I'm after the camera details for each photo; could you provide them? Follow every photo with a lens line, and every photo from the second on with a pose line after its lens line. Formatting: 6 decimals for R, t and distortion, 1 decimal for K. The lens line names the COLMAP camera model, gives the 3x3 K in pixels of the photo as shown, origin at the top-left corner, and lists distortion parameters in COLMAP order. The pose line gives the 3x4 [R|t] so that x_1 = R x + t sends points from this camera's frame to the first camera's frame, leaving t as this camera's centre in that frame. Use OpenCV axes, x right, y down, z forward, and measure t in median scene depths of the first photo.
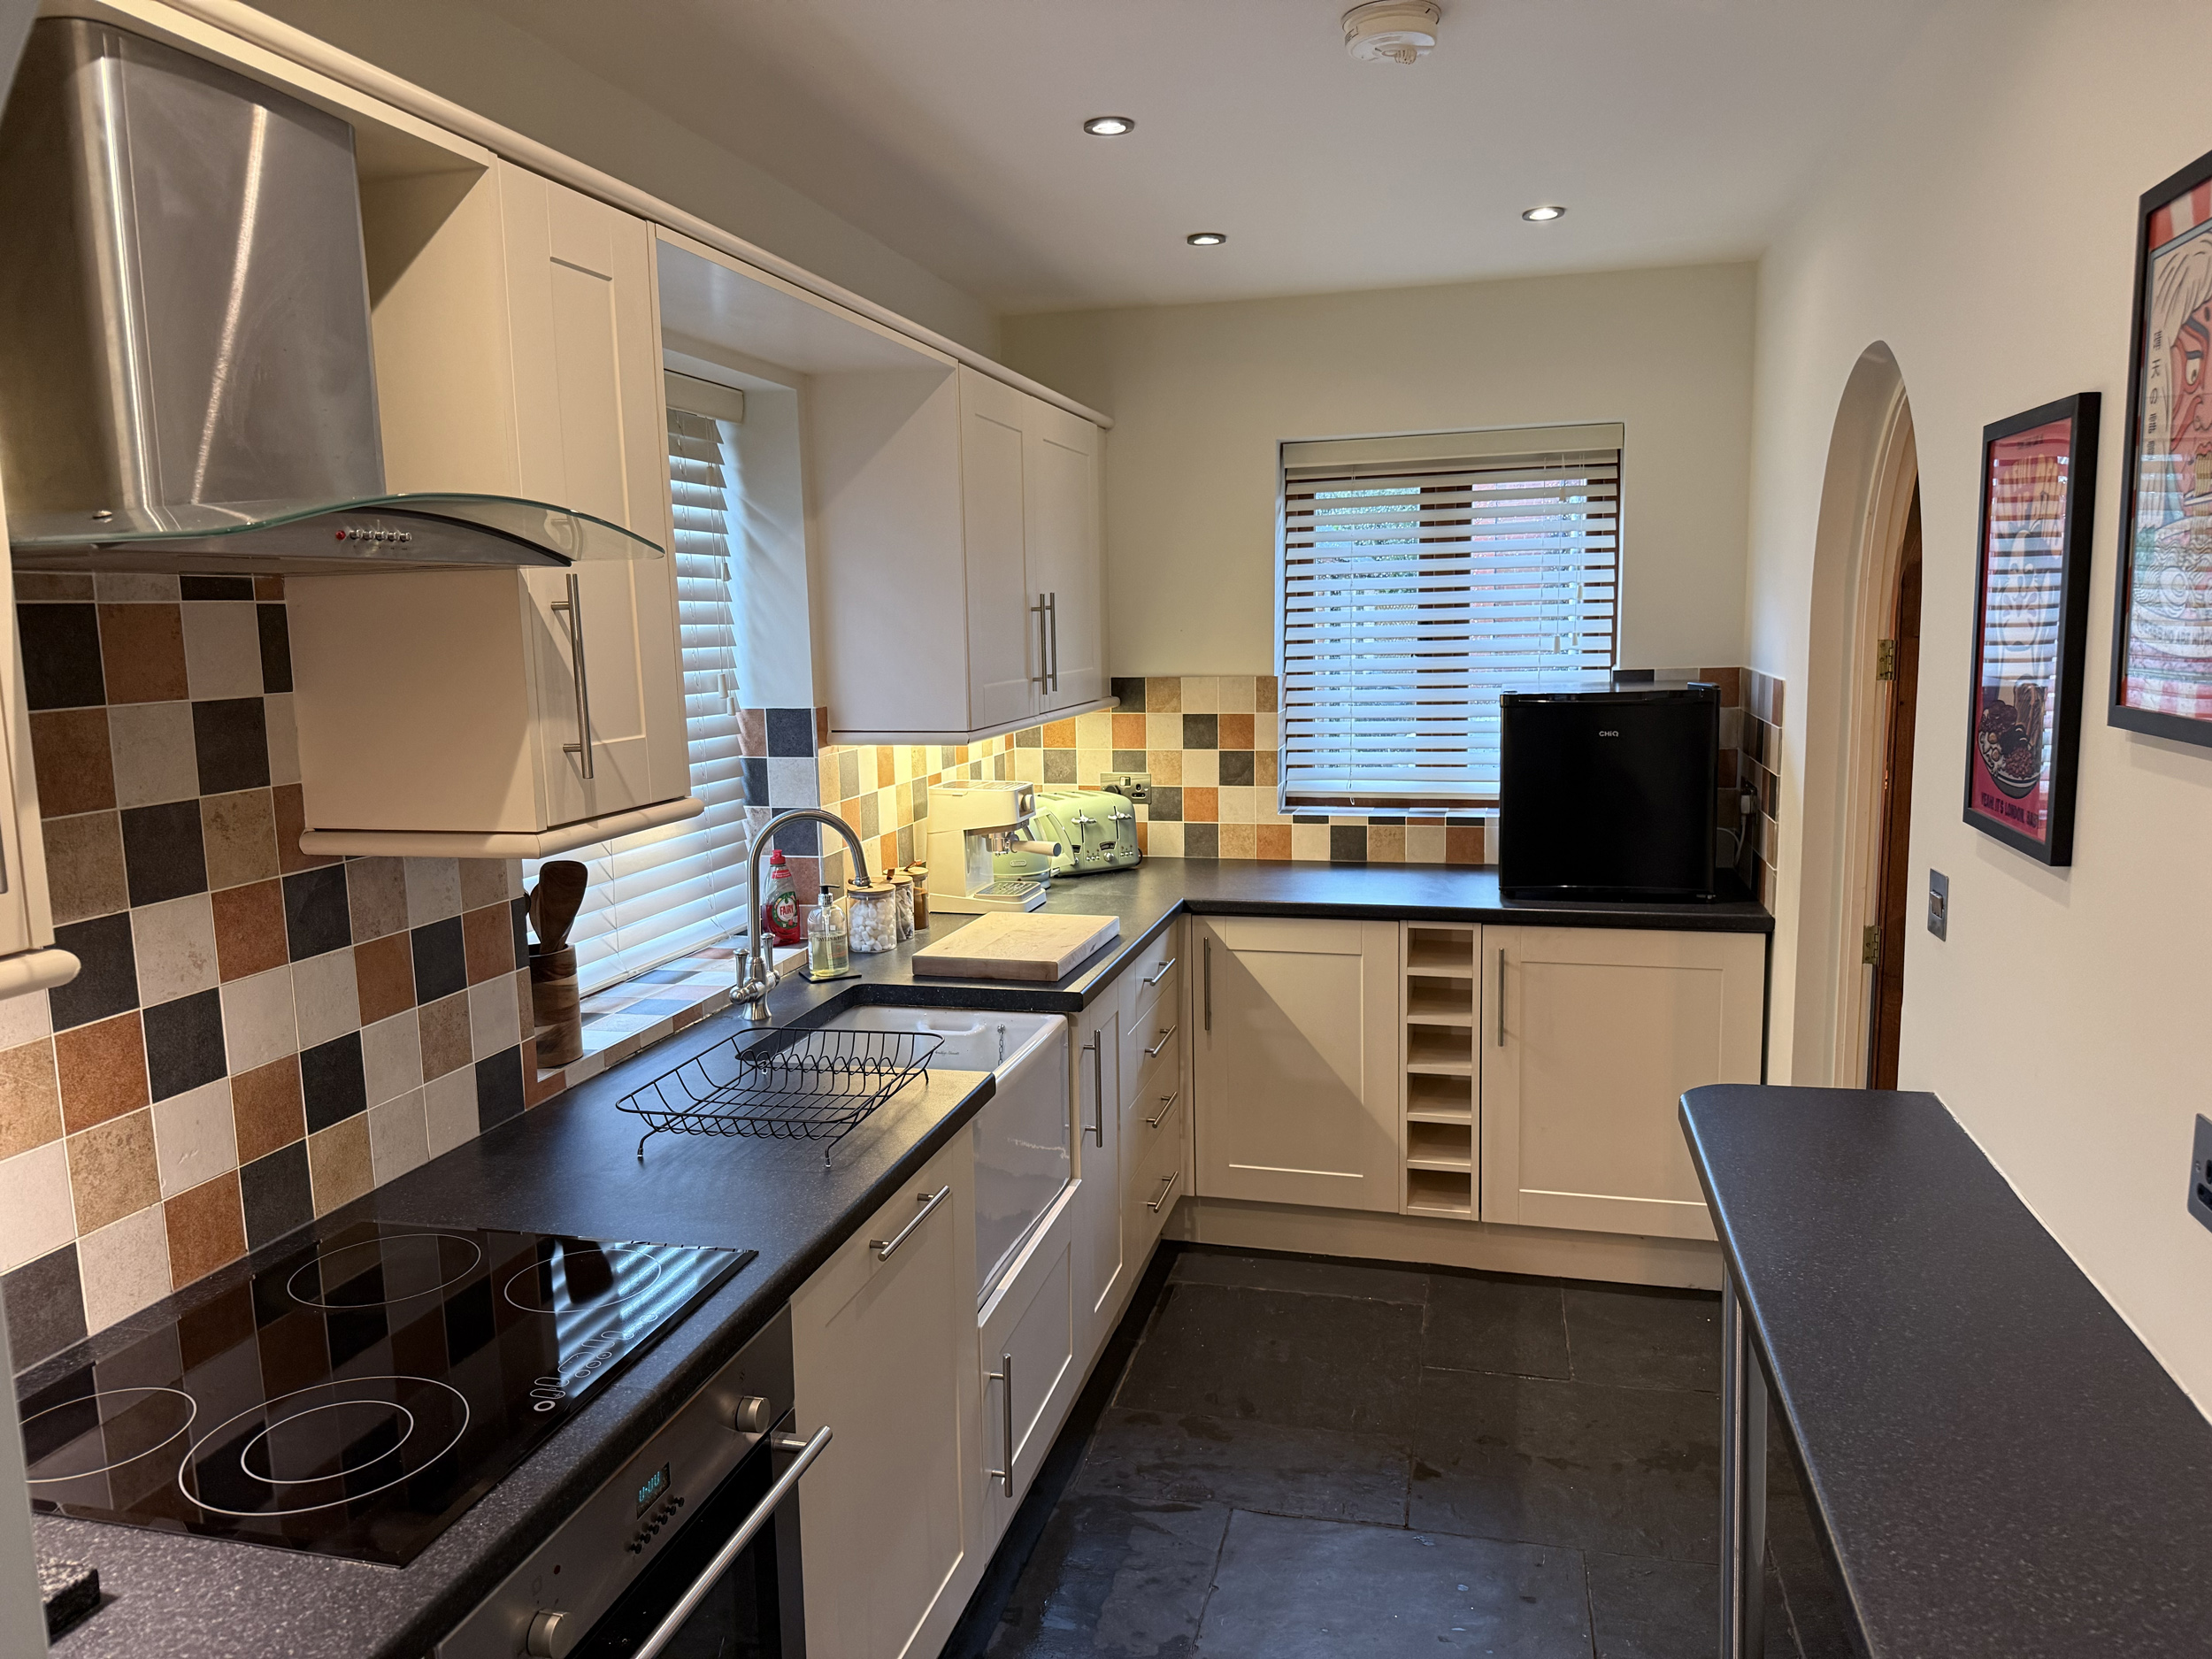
lens RADIAL K [[1559.5, 0, 1106.5], [0, 1559.5, 830.1], [0, 0, 1]] dist [0.056160, -0.087464]
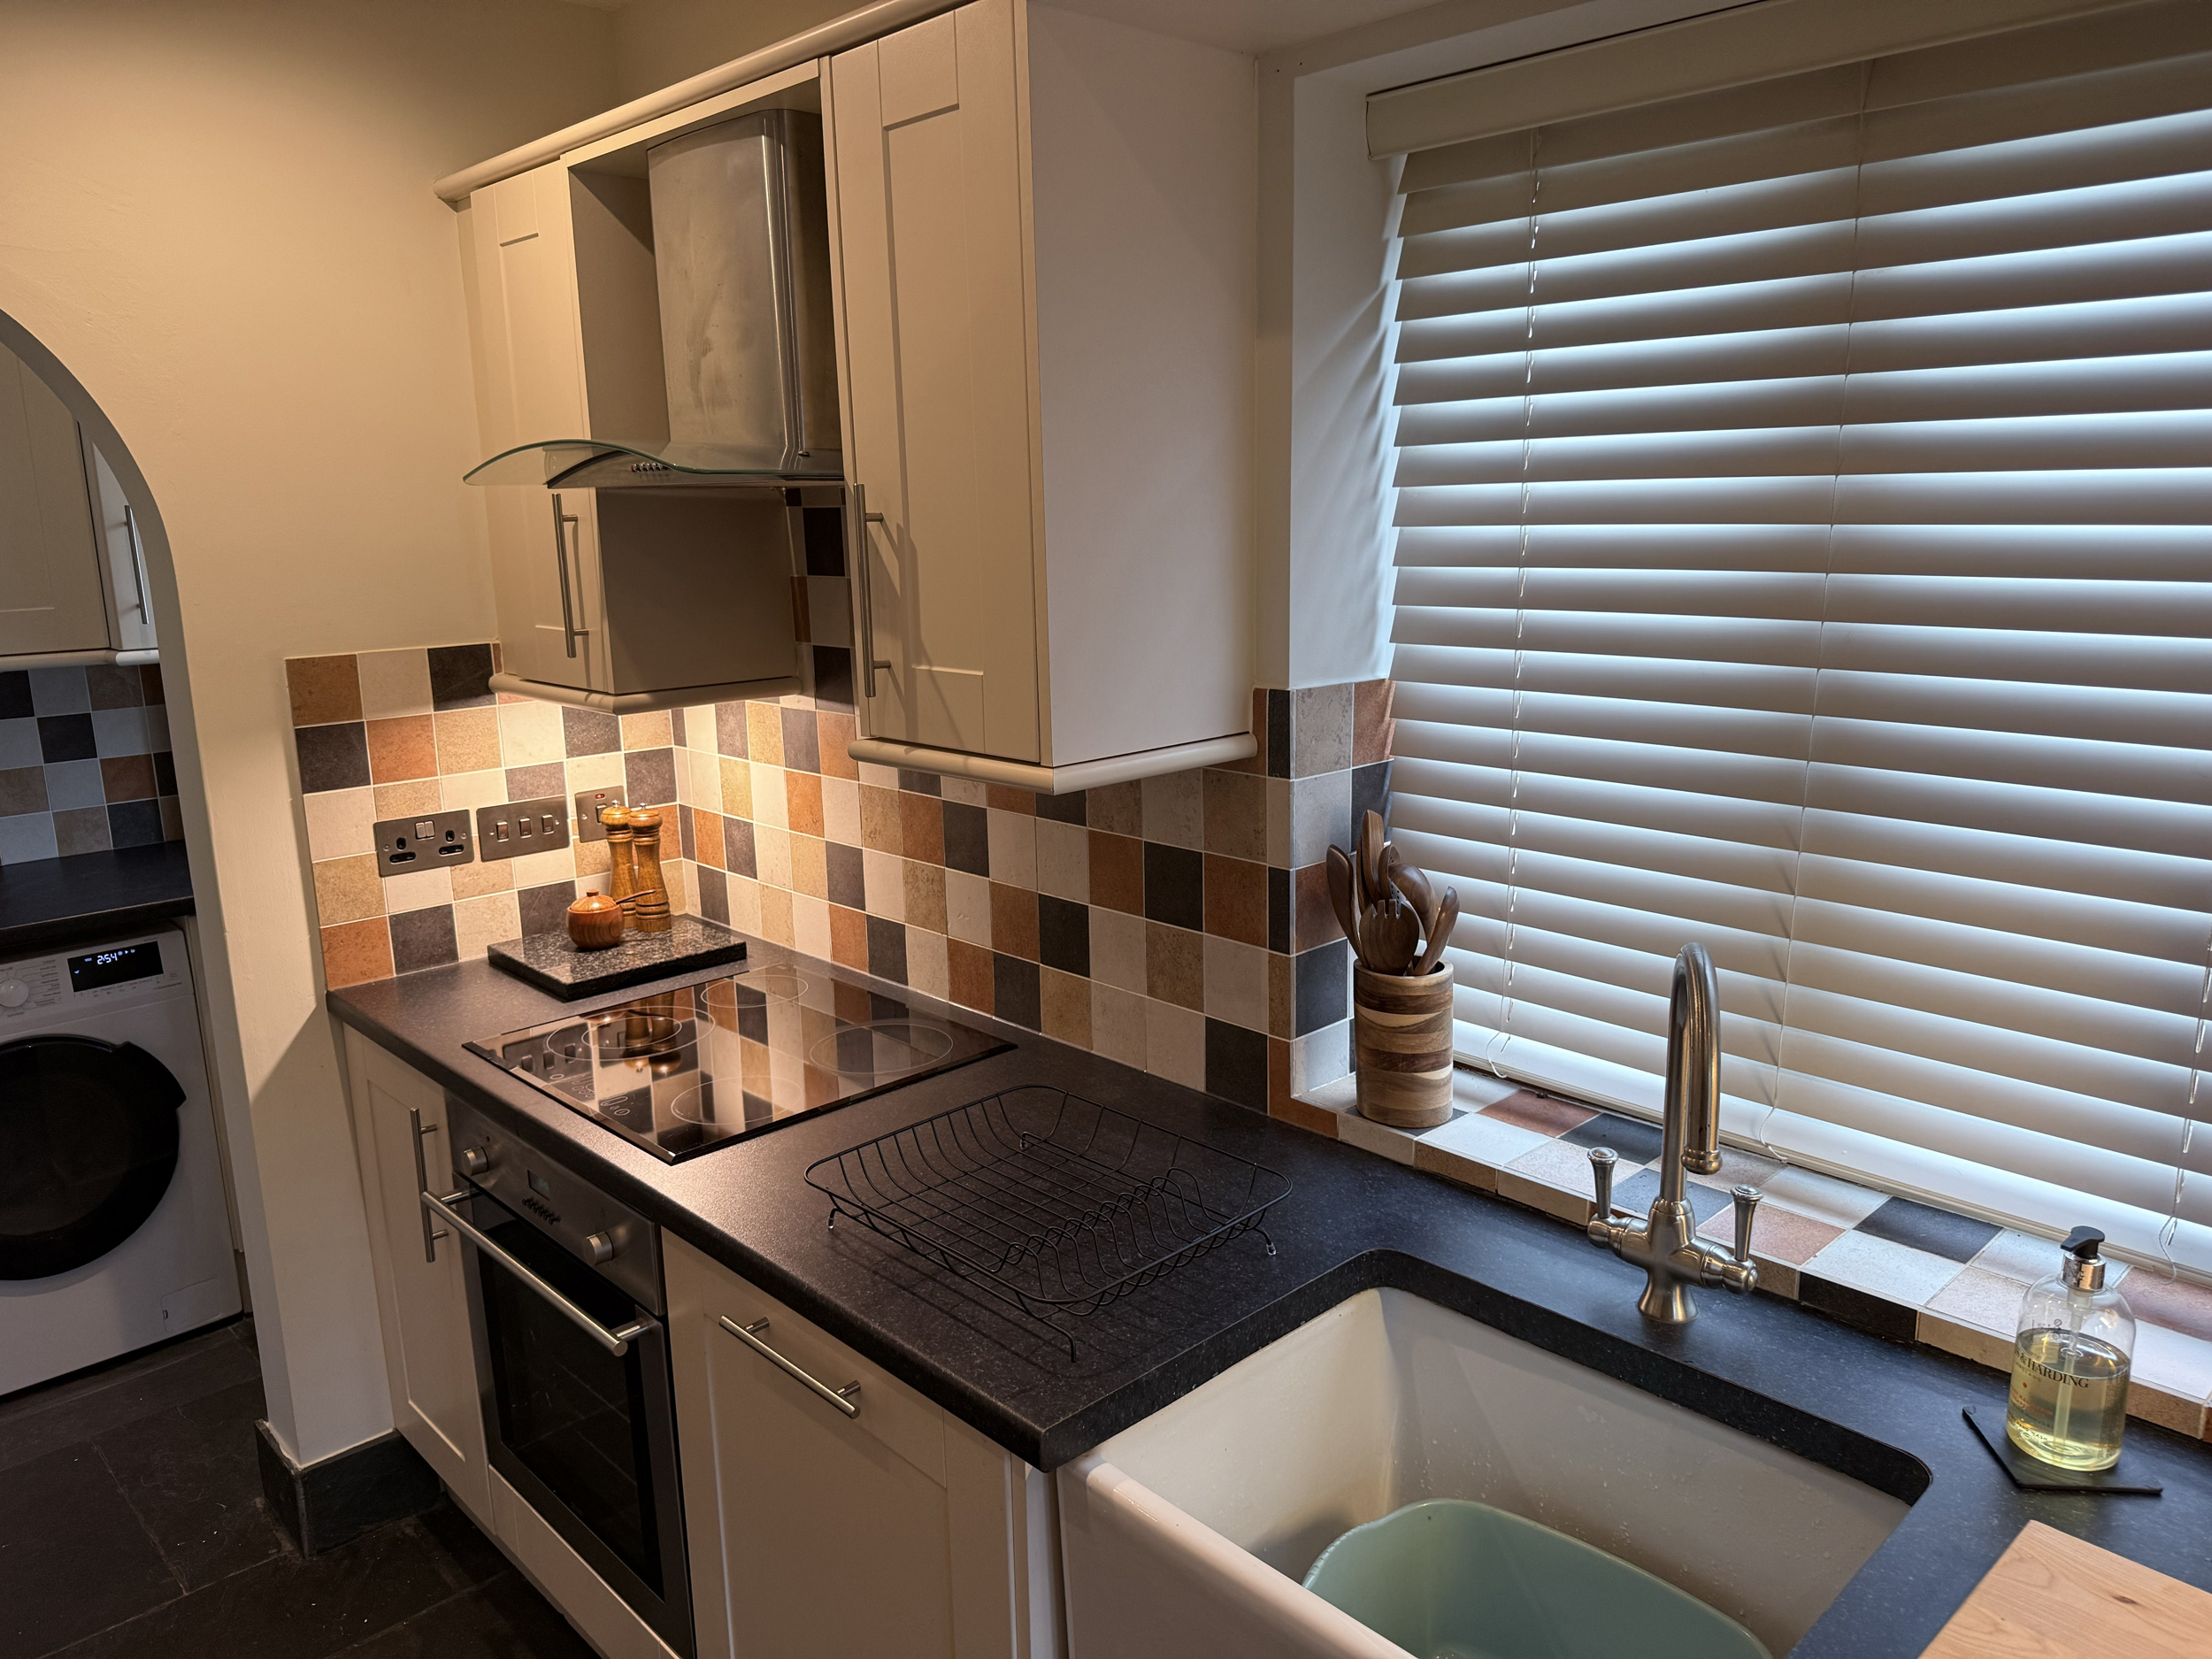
lens RADIAL K [[1559.5, 0, 1108.9], [0, 1559.5, 823.7], [0, 0, 1]] dist [0.056160, -0.087464]
pose [[-0.520845, 0.211838, -0.826949, 0.390001], [-0.087724, 0.950309, 0.298691, -0.248253], [0.849132, 0.228115, -0.476381, 1.529779]]
